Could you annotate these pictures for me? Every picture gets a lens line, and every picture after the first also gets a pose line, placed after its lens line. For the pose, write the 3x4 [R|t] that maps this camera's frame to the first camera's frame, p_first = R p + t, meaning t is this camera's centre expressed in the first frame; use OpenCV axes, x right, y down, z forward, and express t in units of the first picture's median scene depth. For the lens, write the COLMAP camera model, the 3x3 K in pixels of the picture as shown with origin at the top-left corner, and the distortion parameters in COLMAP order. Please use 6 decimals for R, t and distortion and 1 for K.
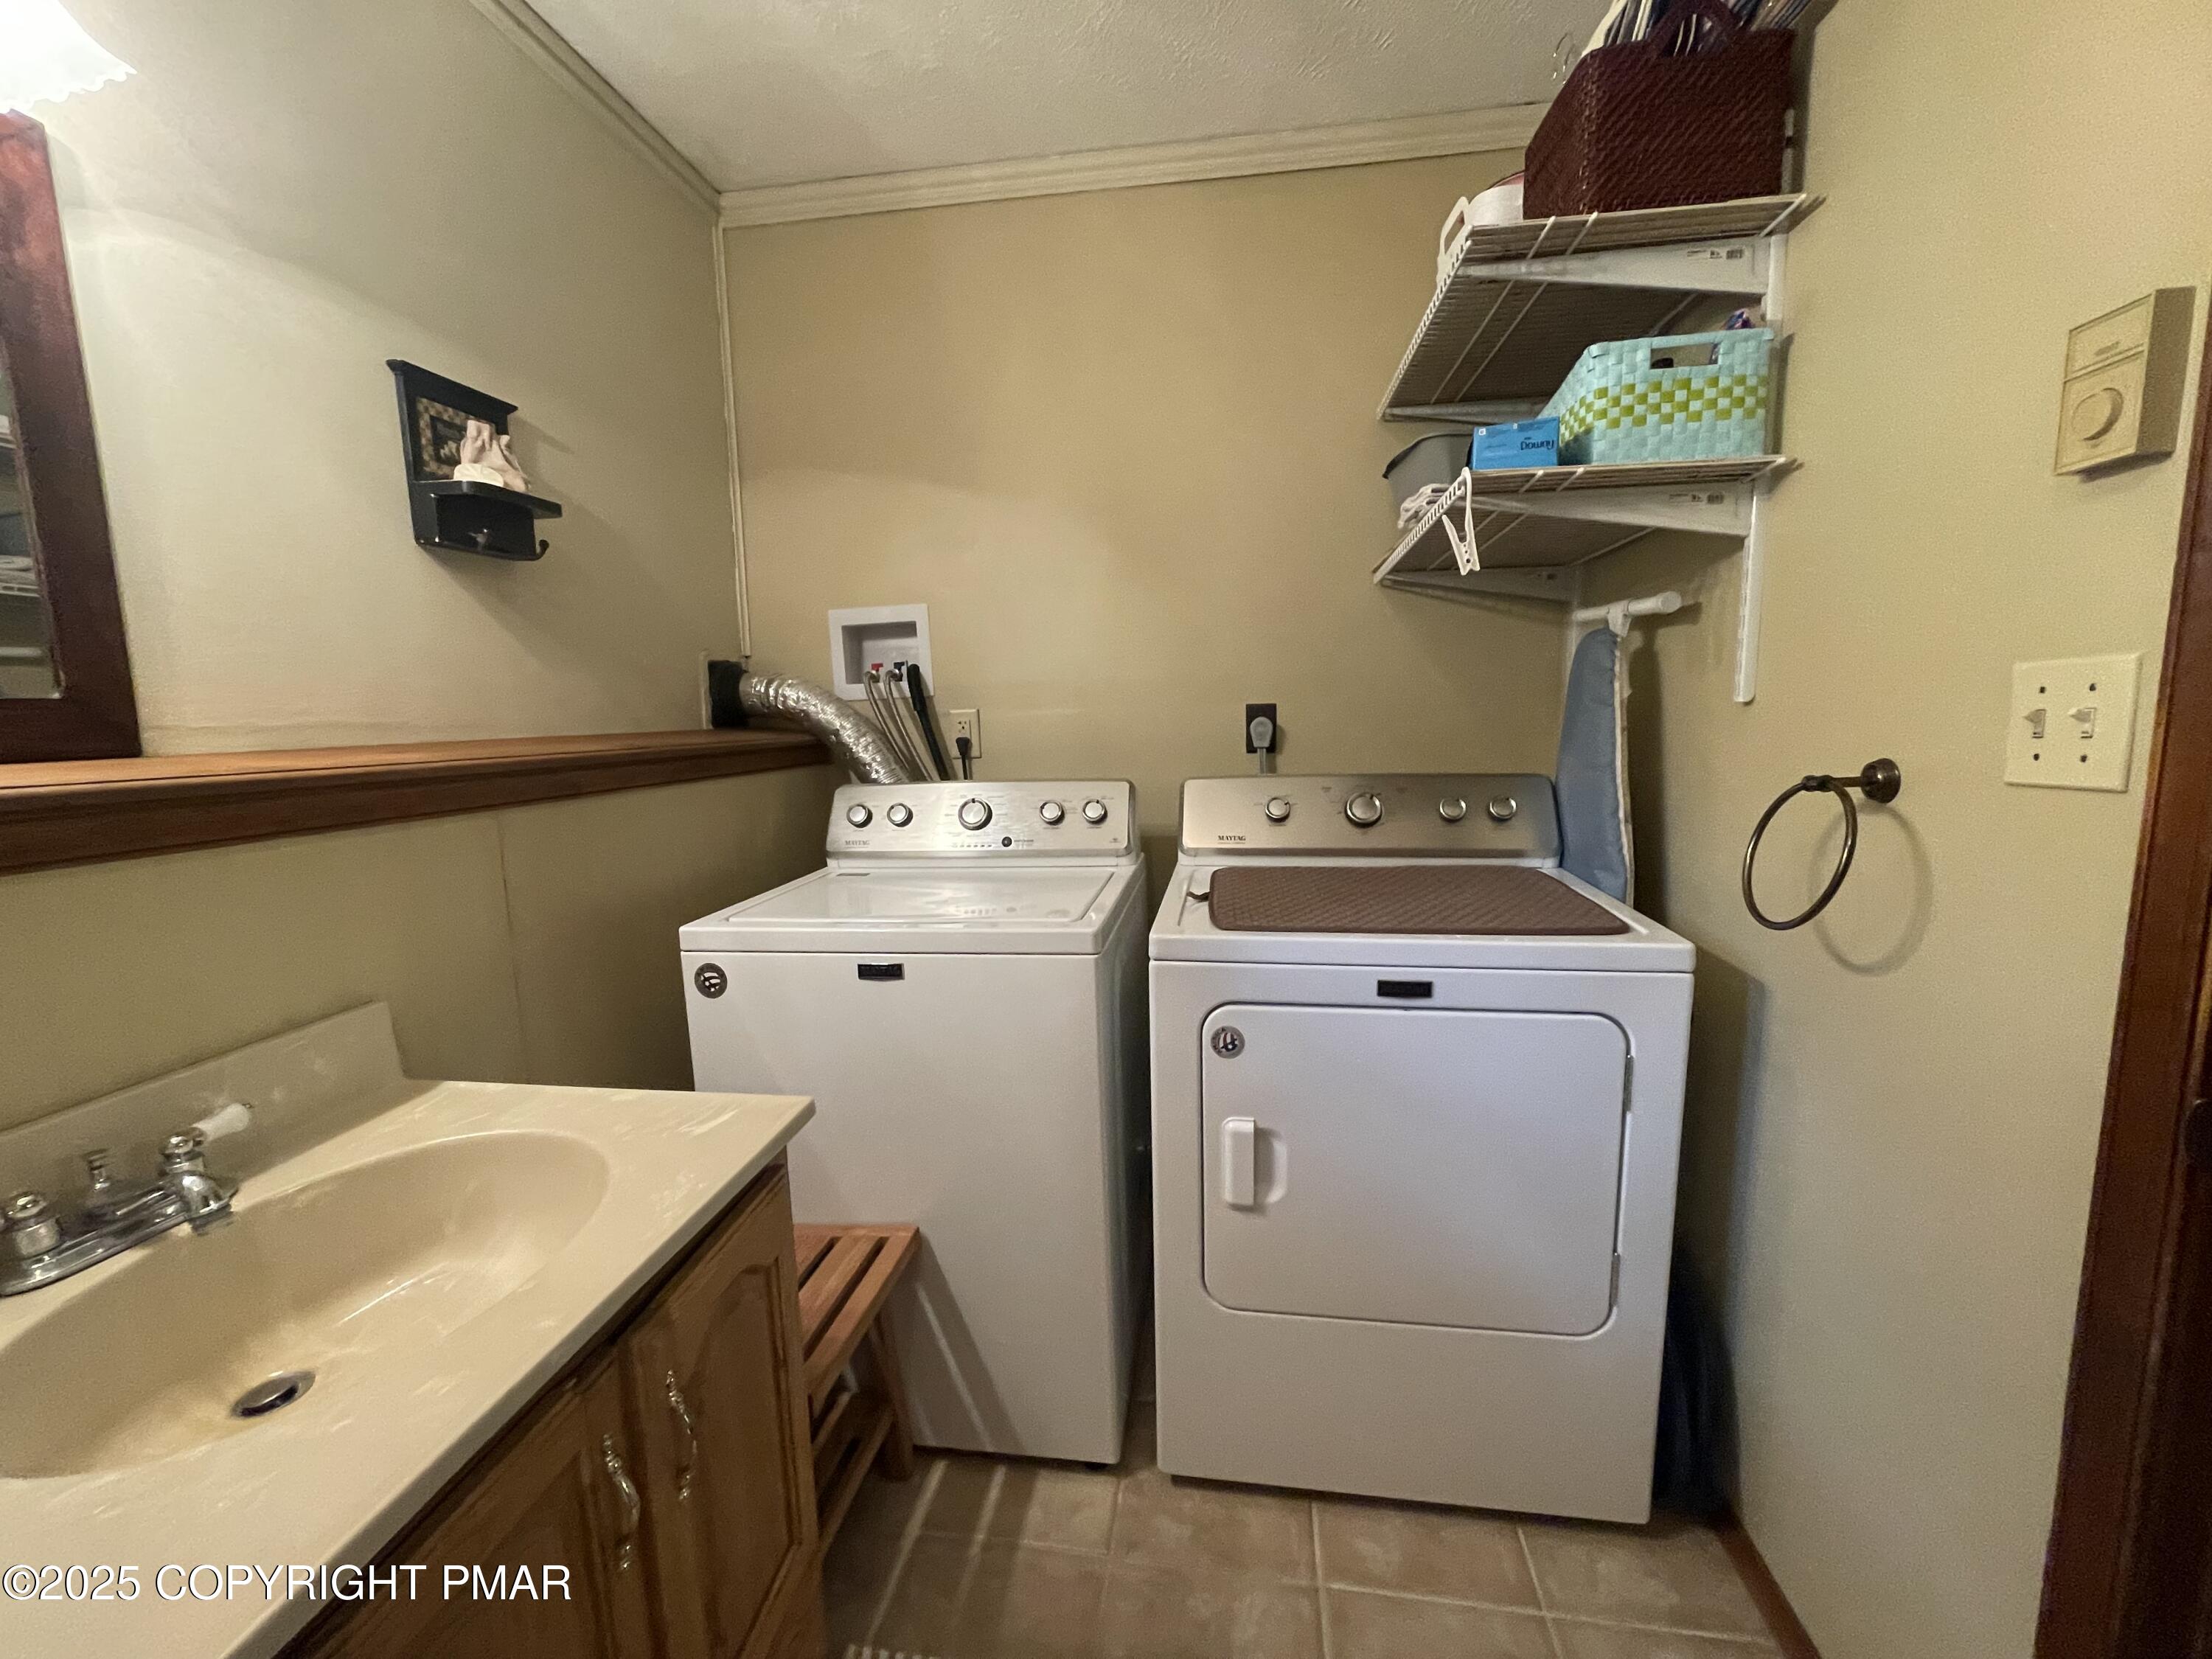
lens RADIAL K [[891.5, 0, 1106.6], [0, 891.5, 829.6], [0, 0, 1]] dist [-0.003605, -0.000004]
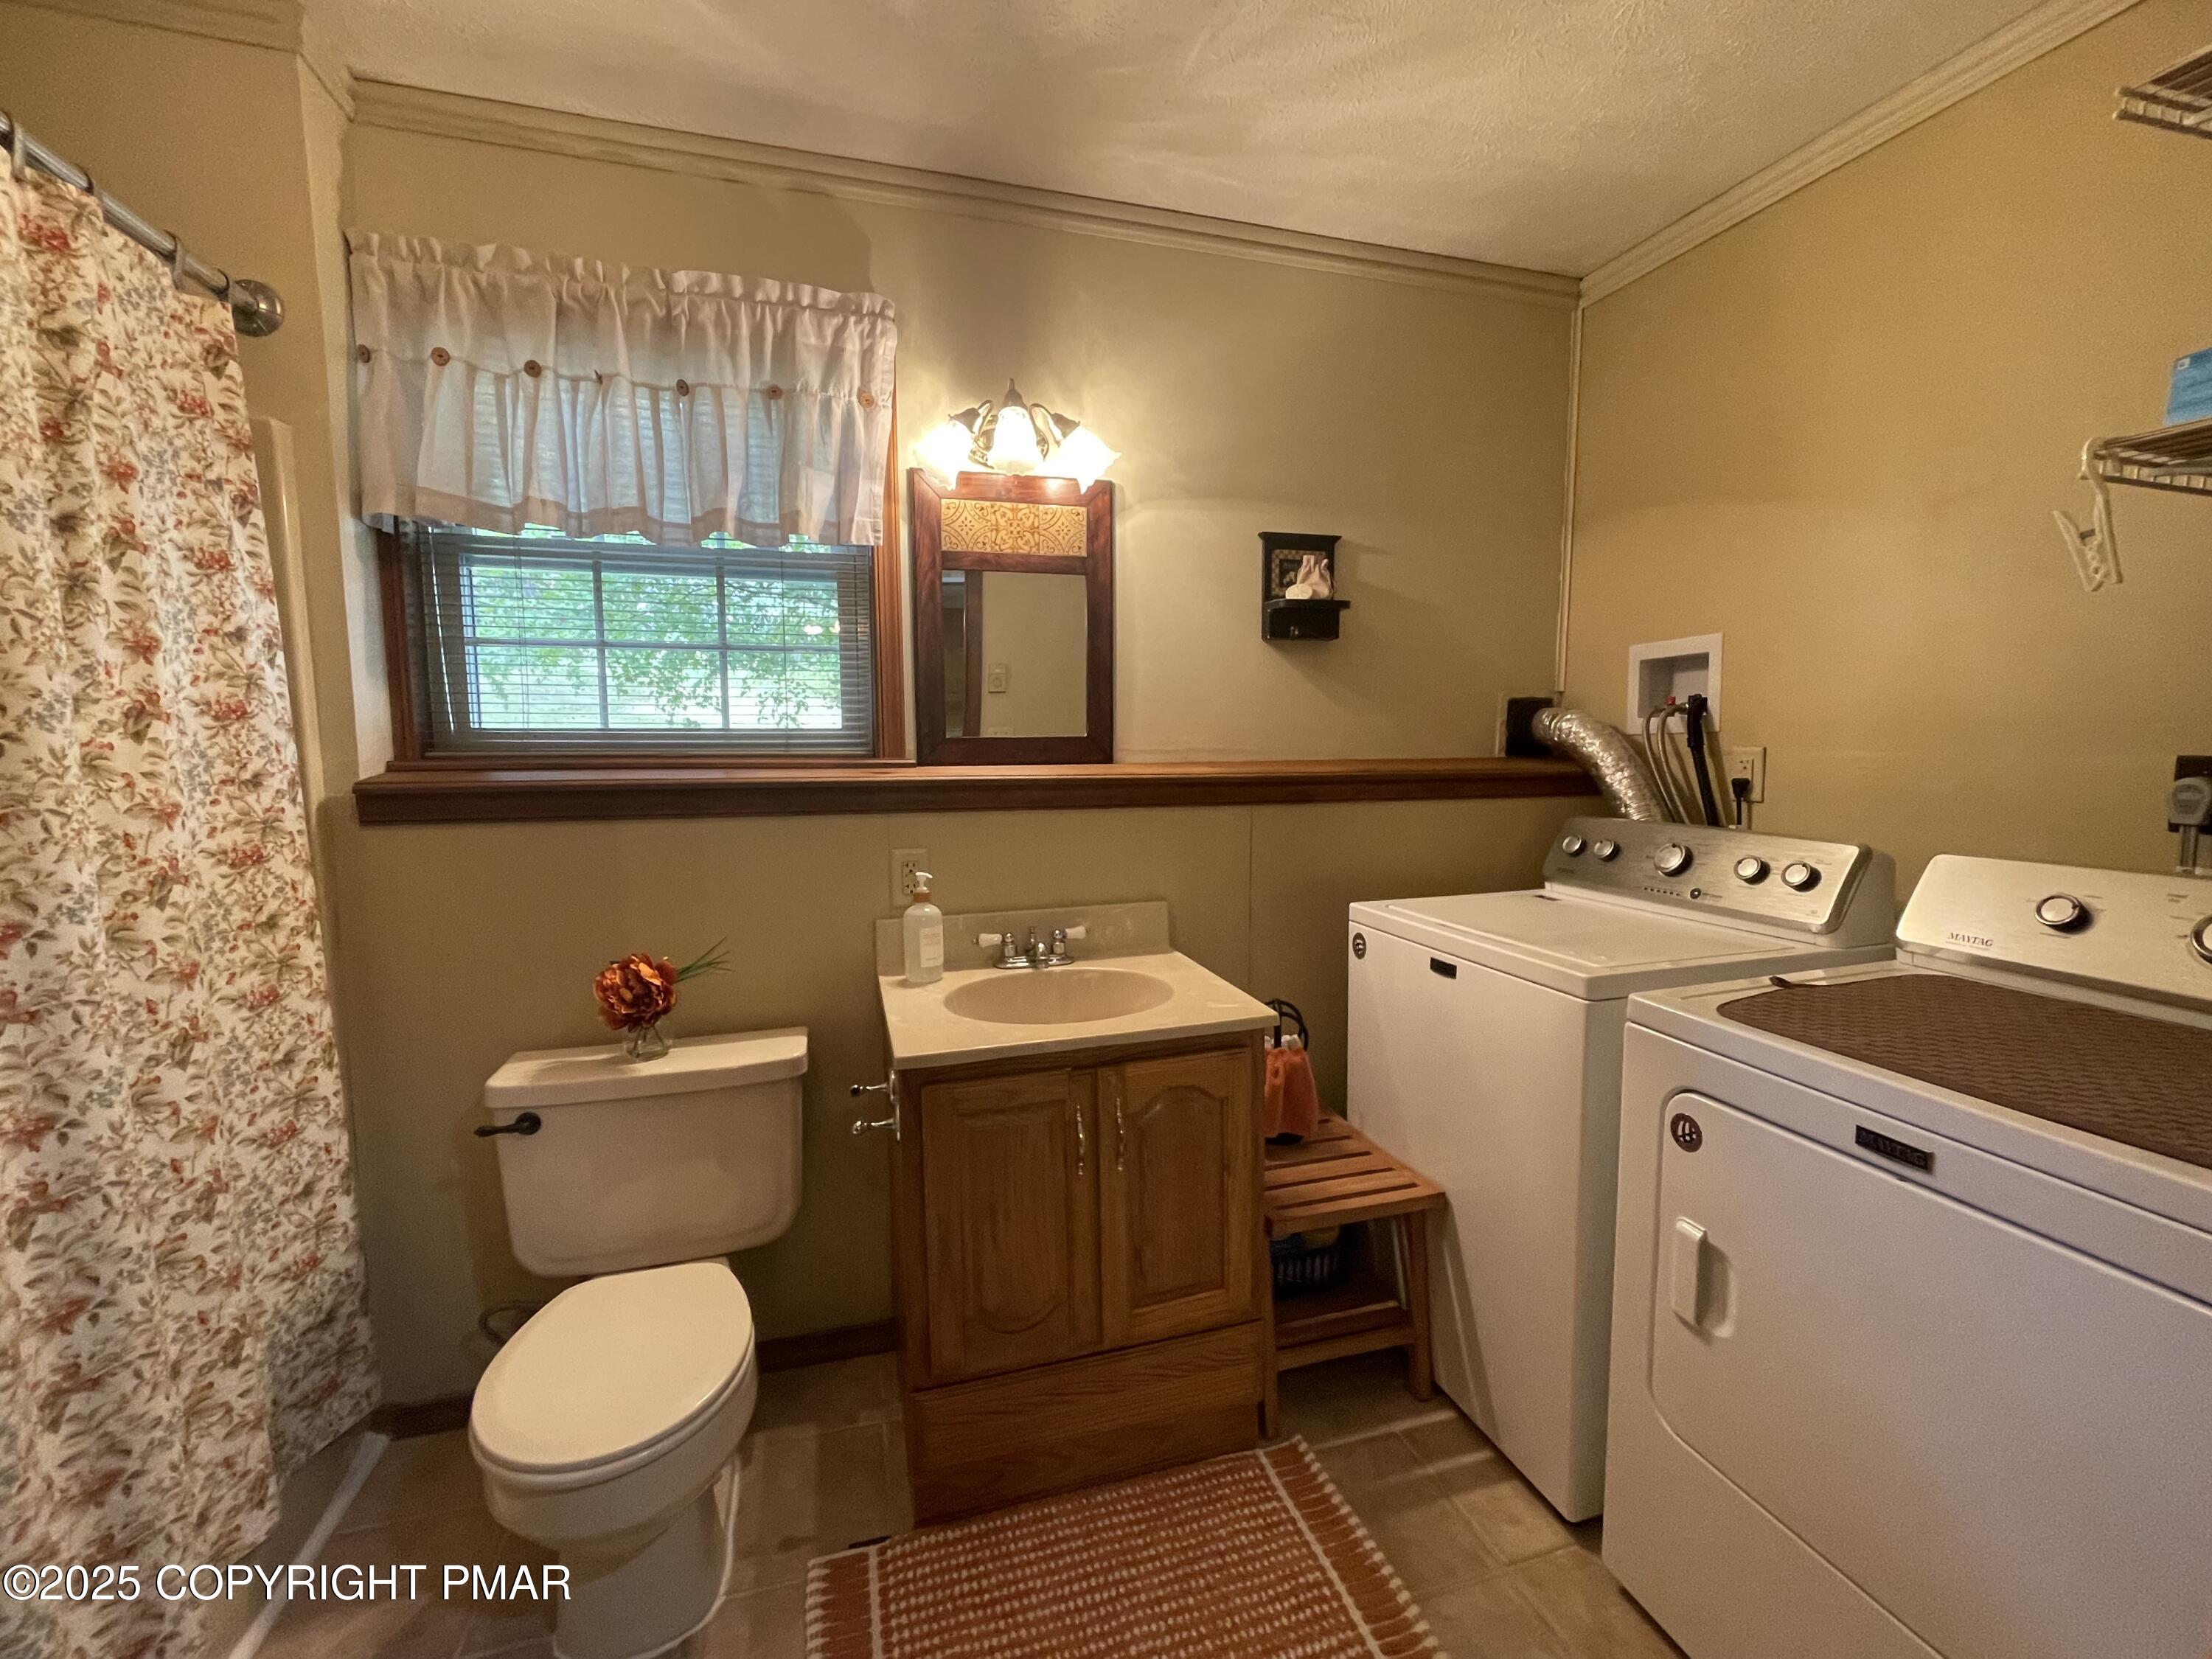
lens RADIAL K [[922.9, 0, 1105.1], [0, 922.9, 824.5], [0, 0, 1]] dist [-0.002699, -0.000078]
pose [[0.425150, 0.110560, -0.898345, 0.622358], [-0.125466, 0.990129, 0.062478, -0.051119], [0.896385, 0.086149, 0.434825, 0.028050]]
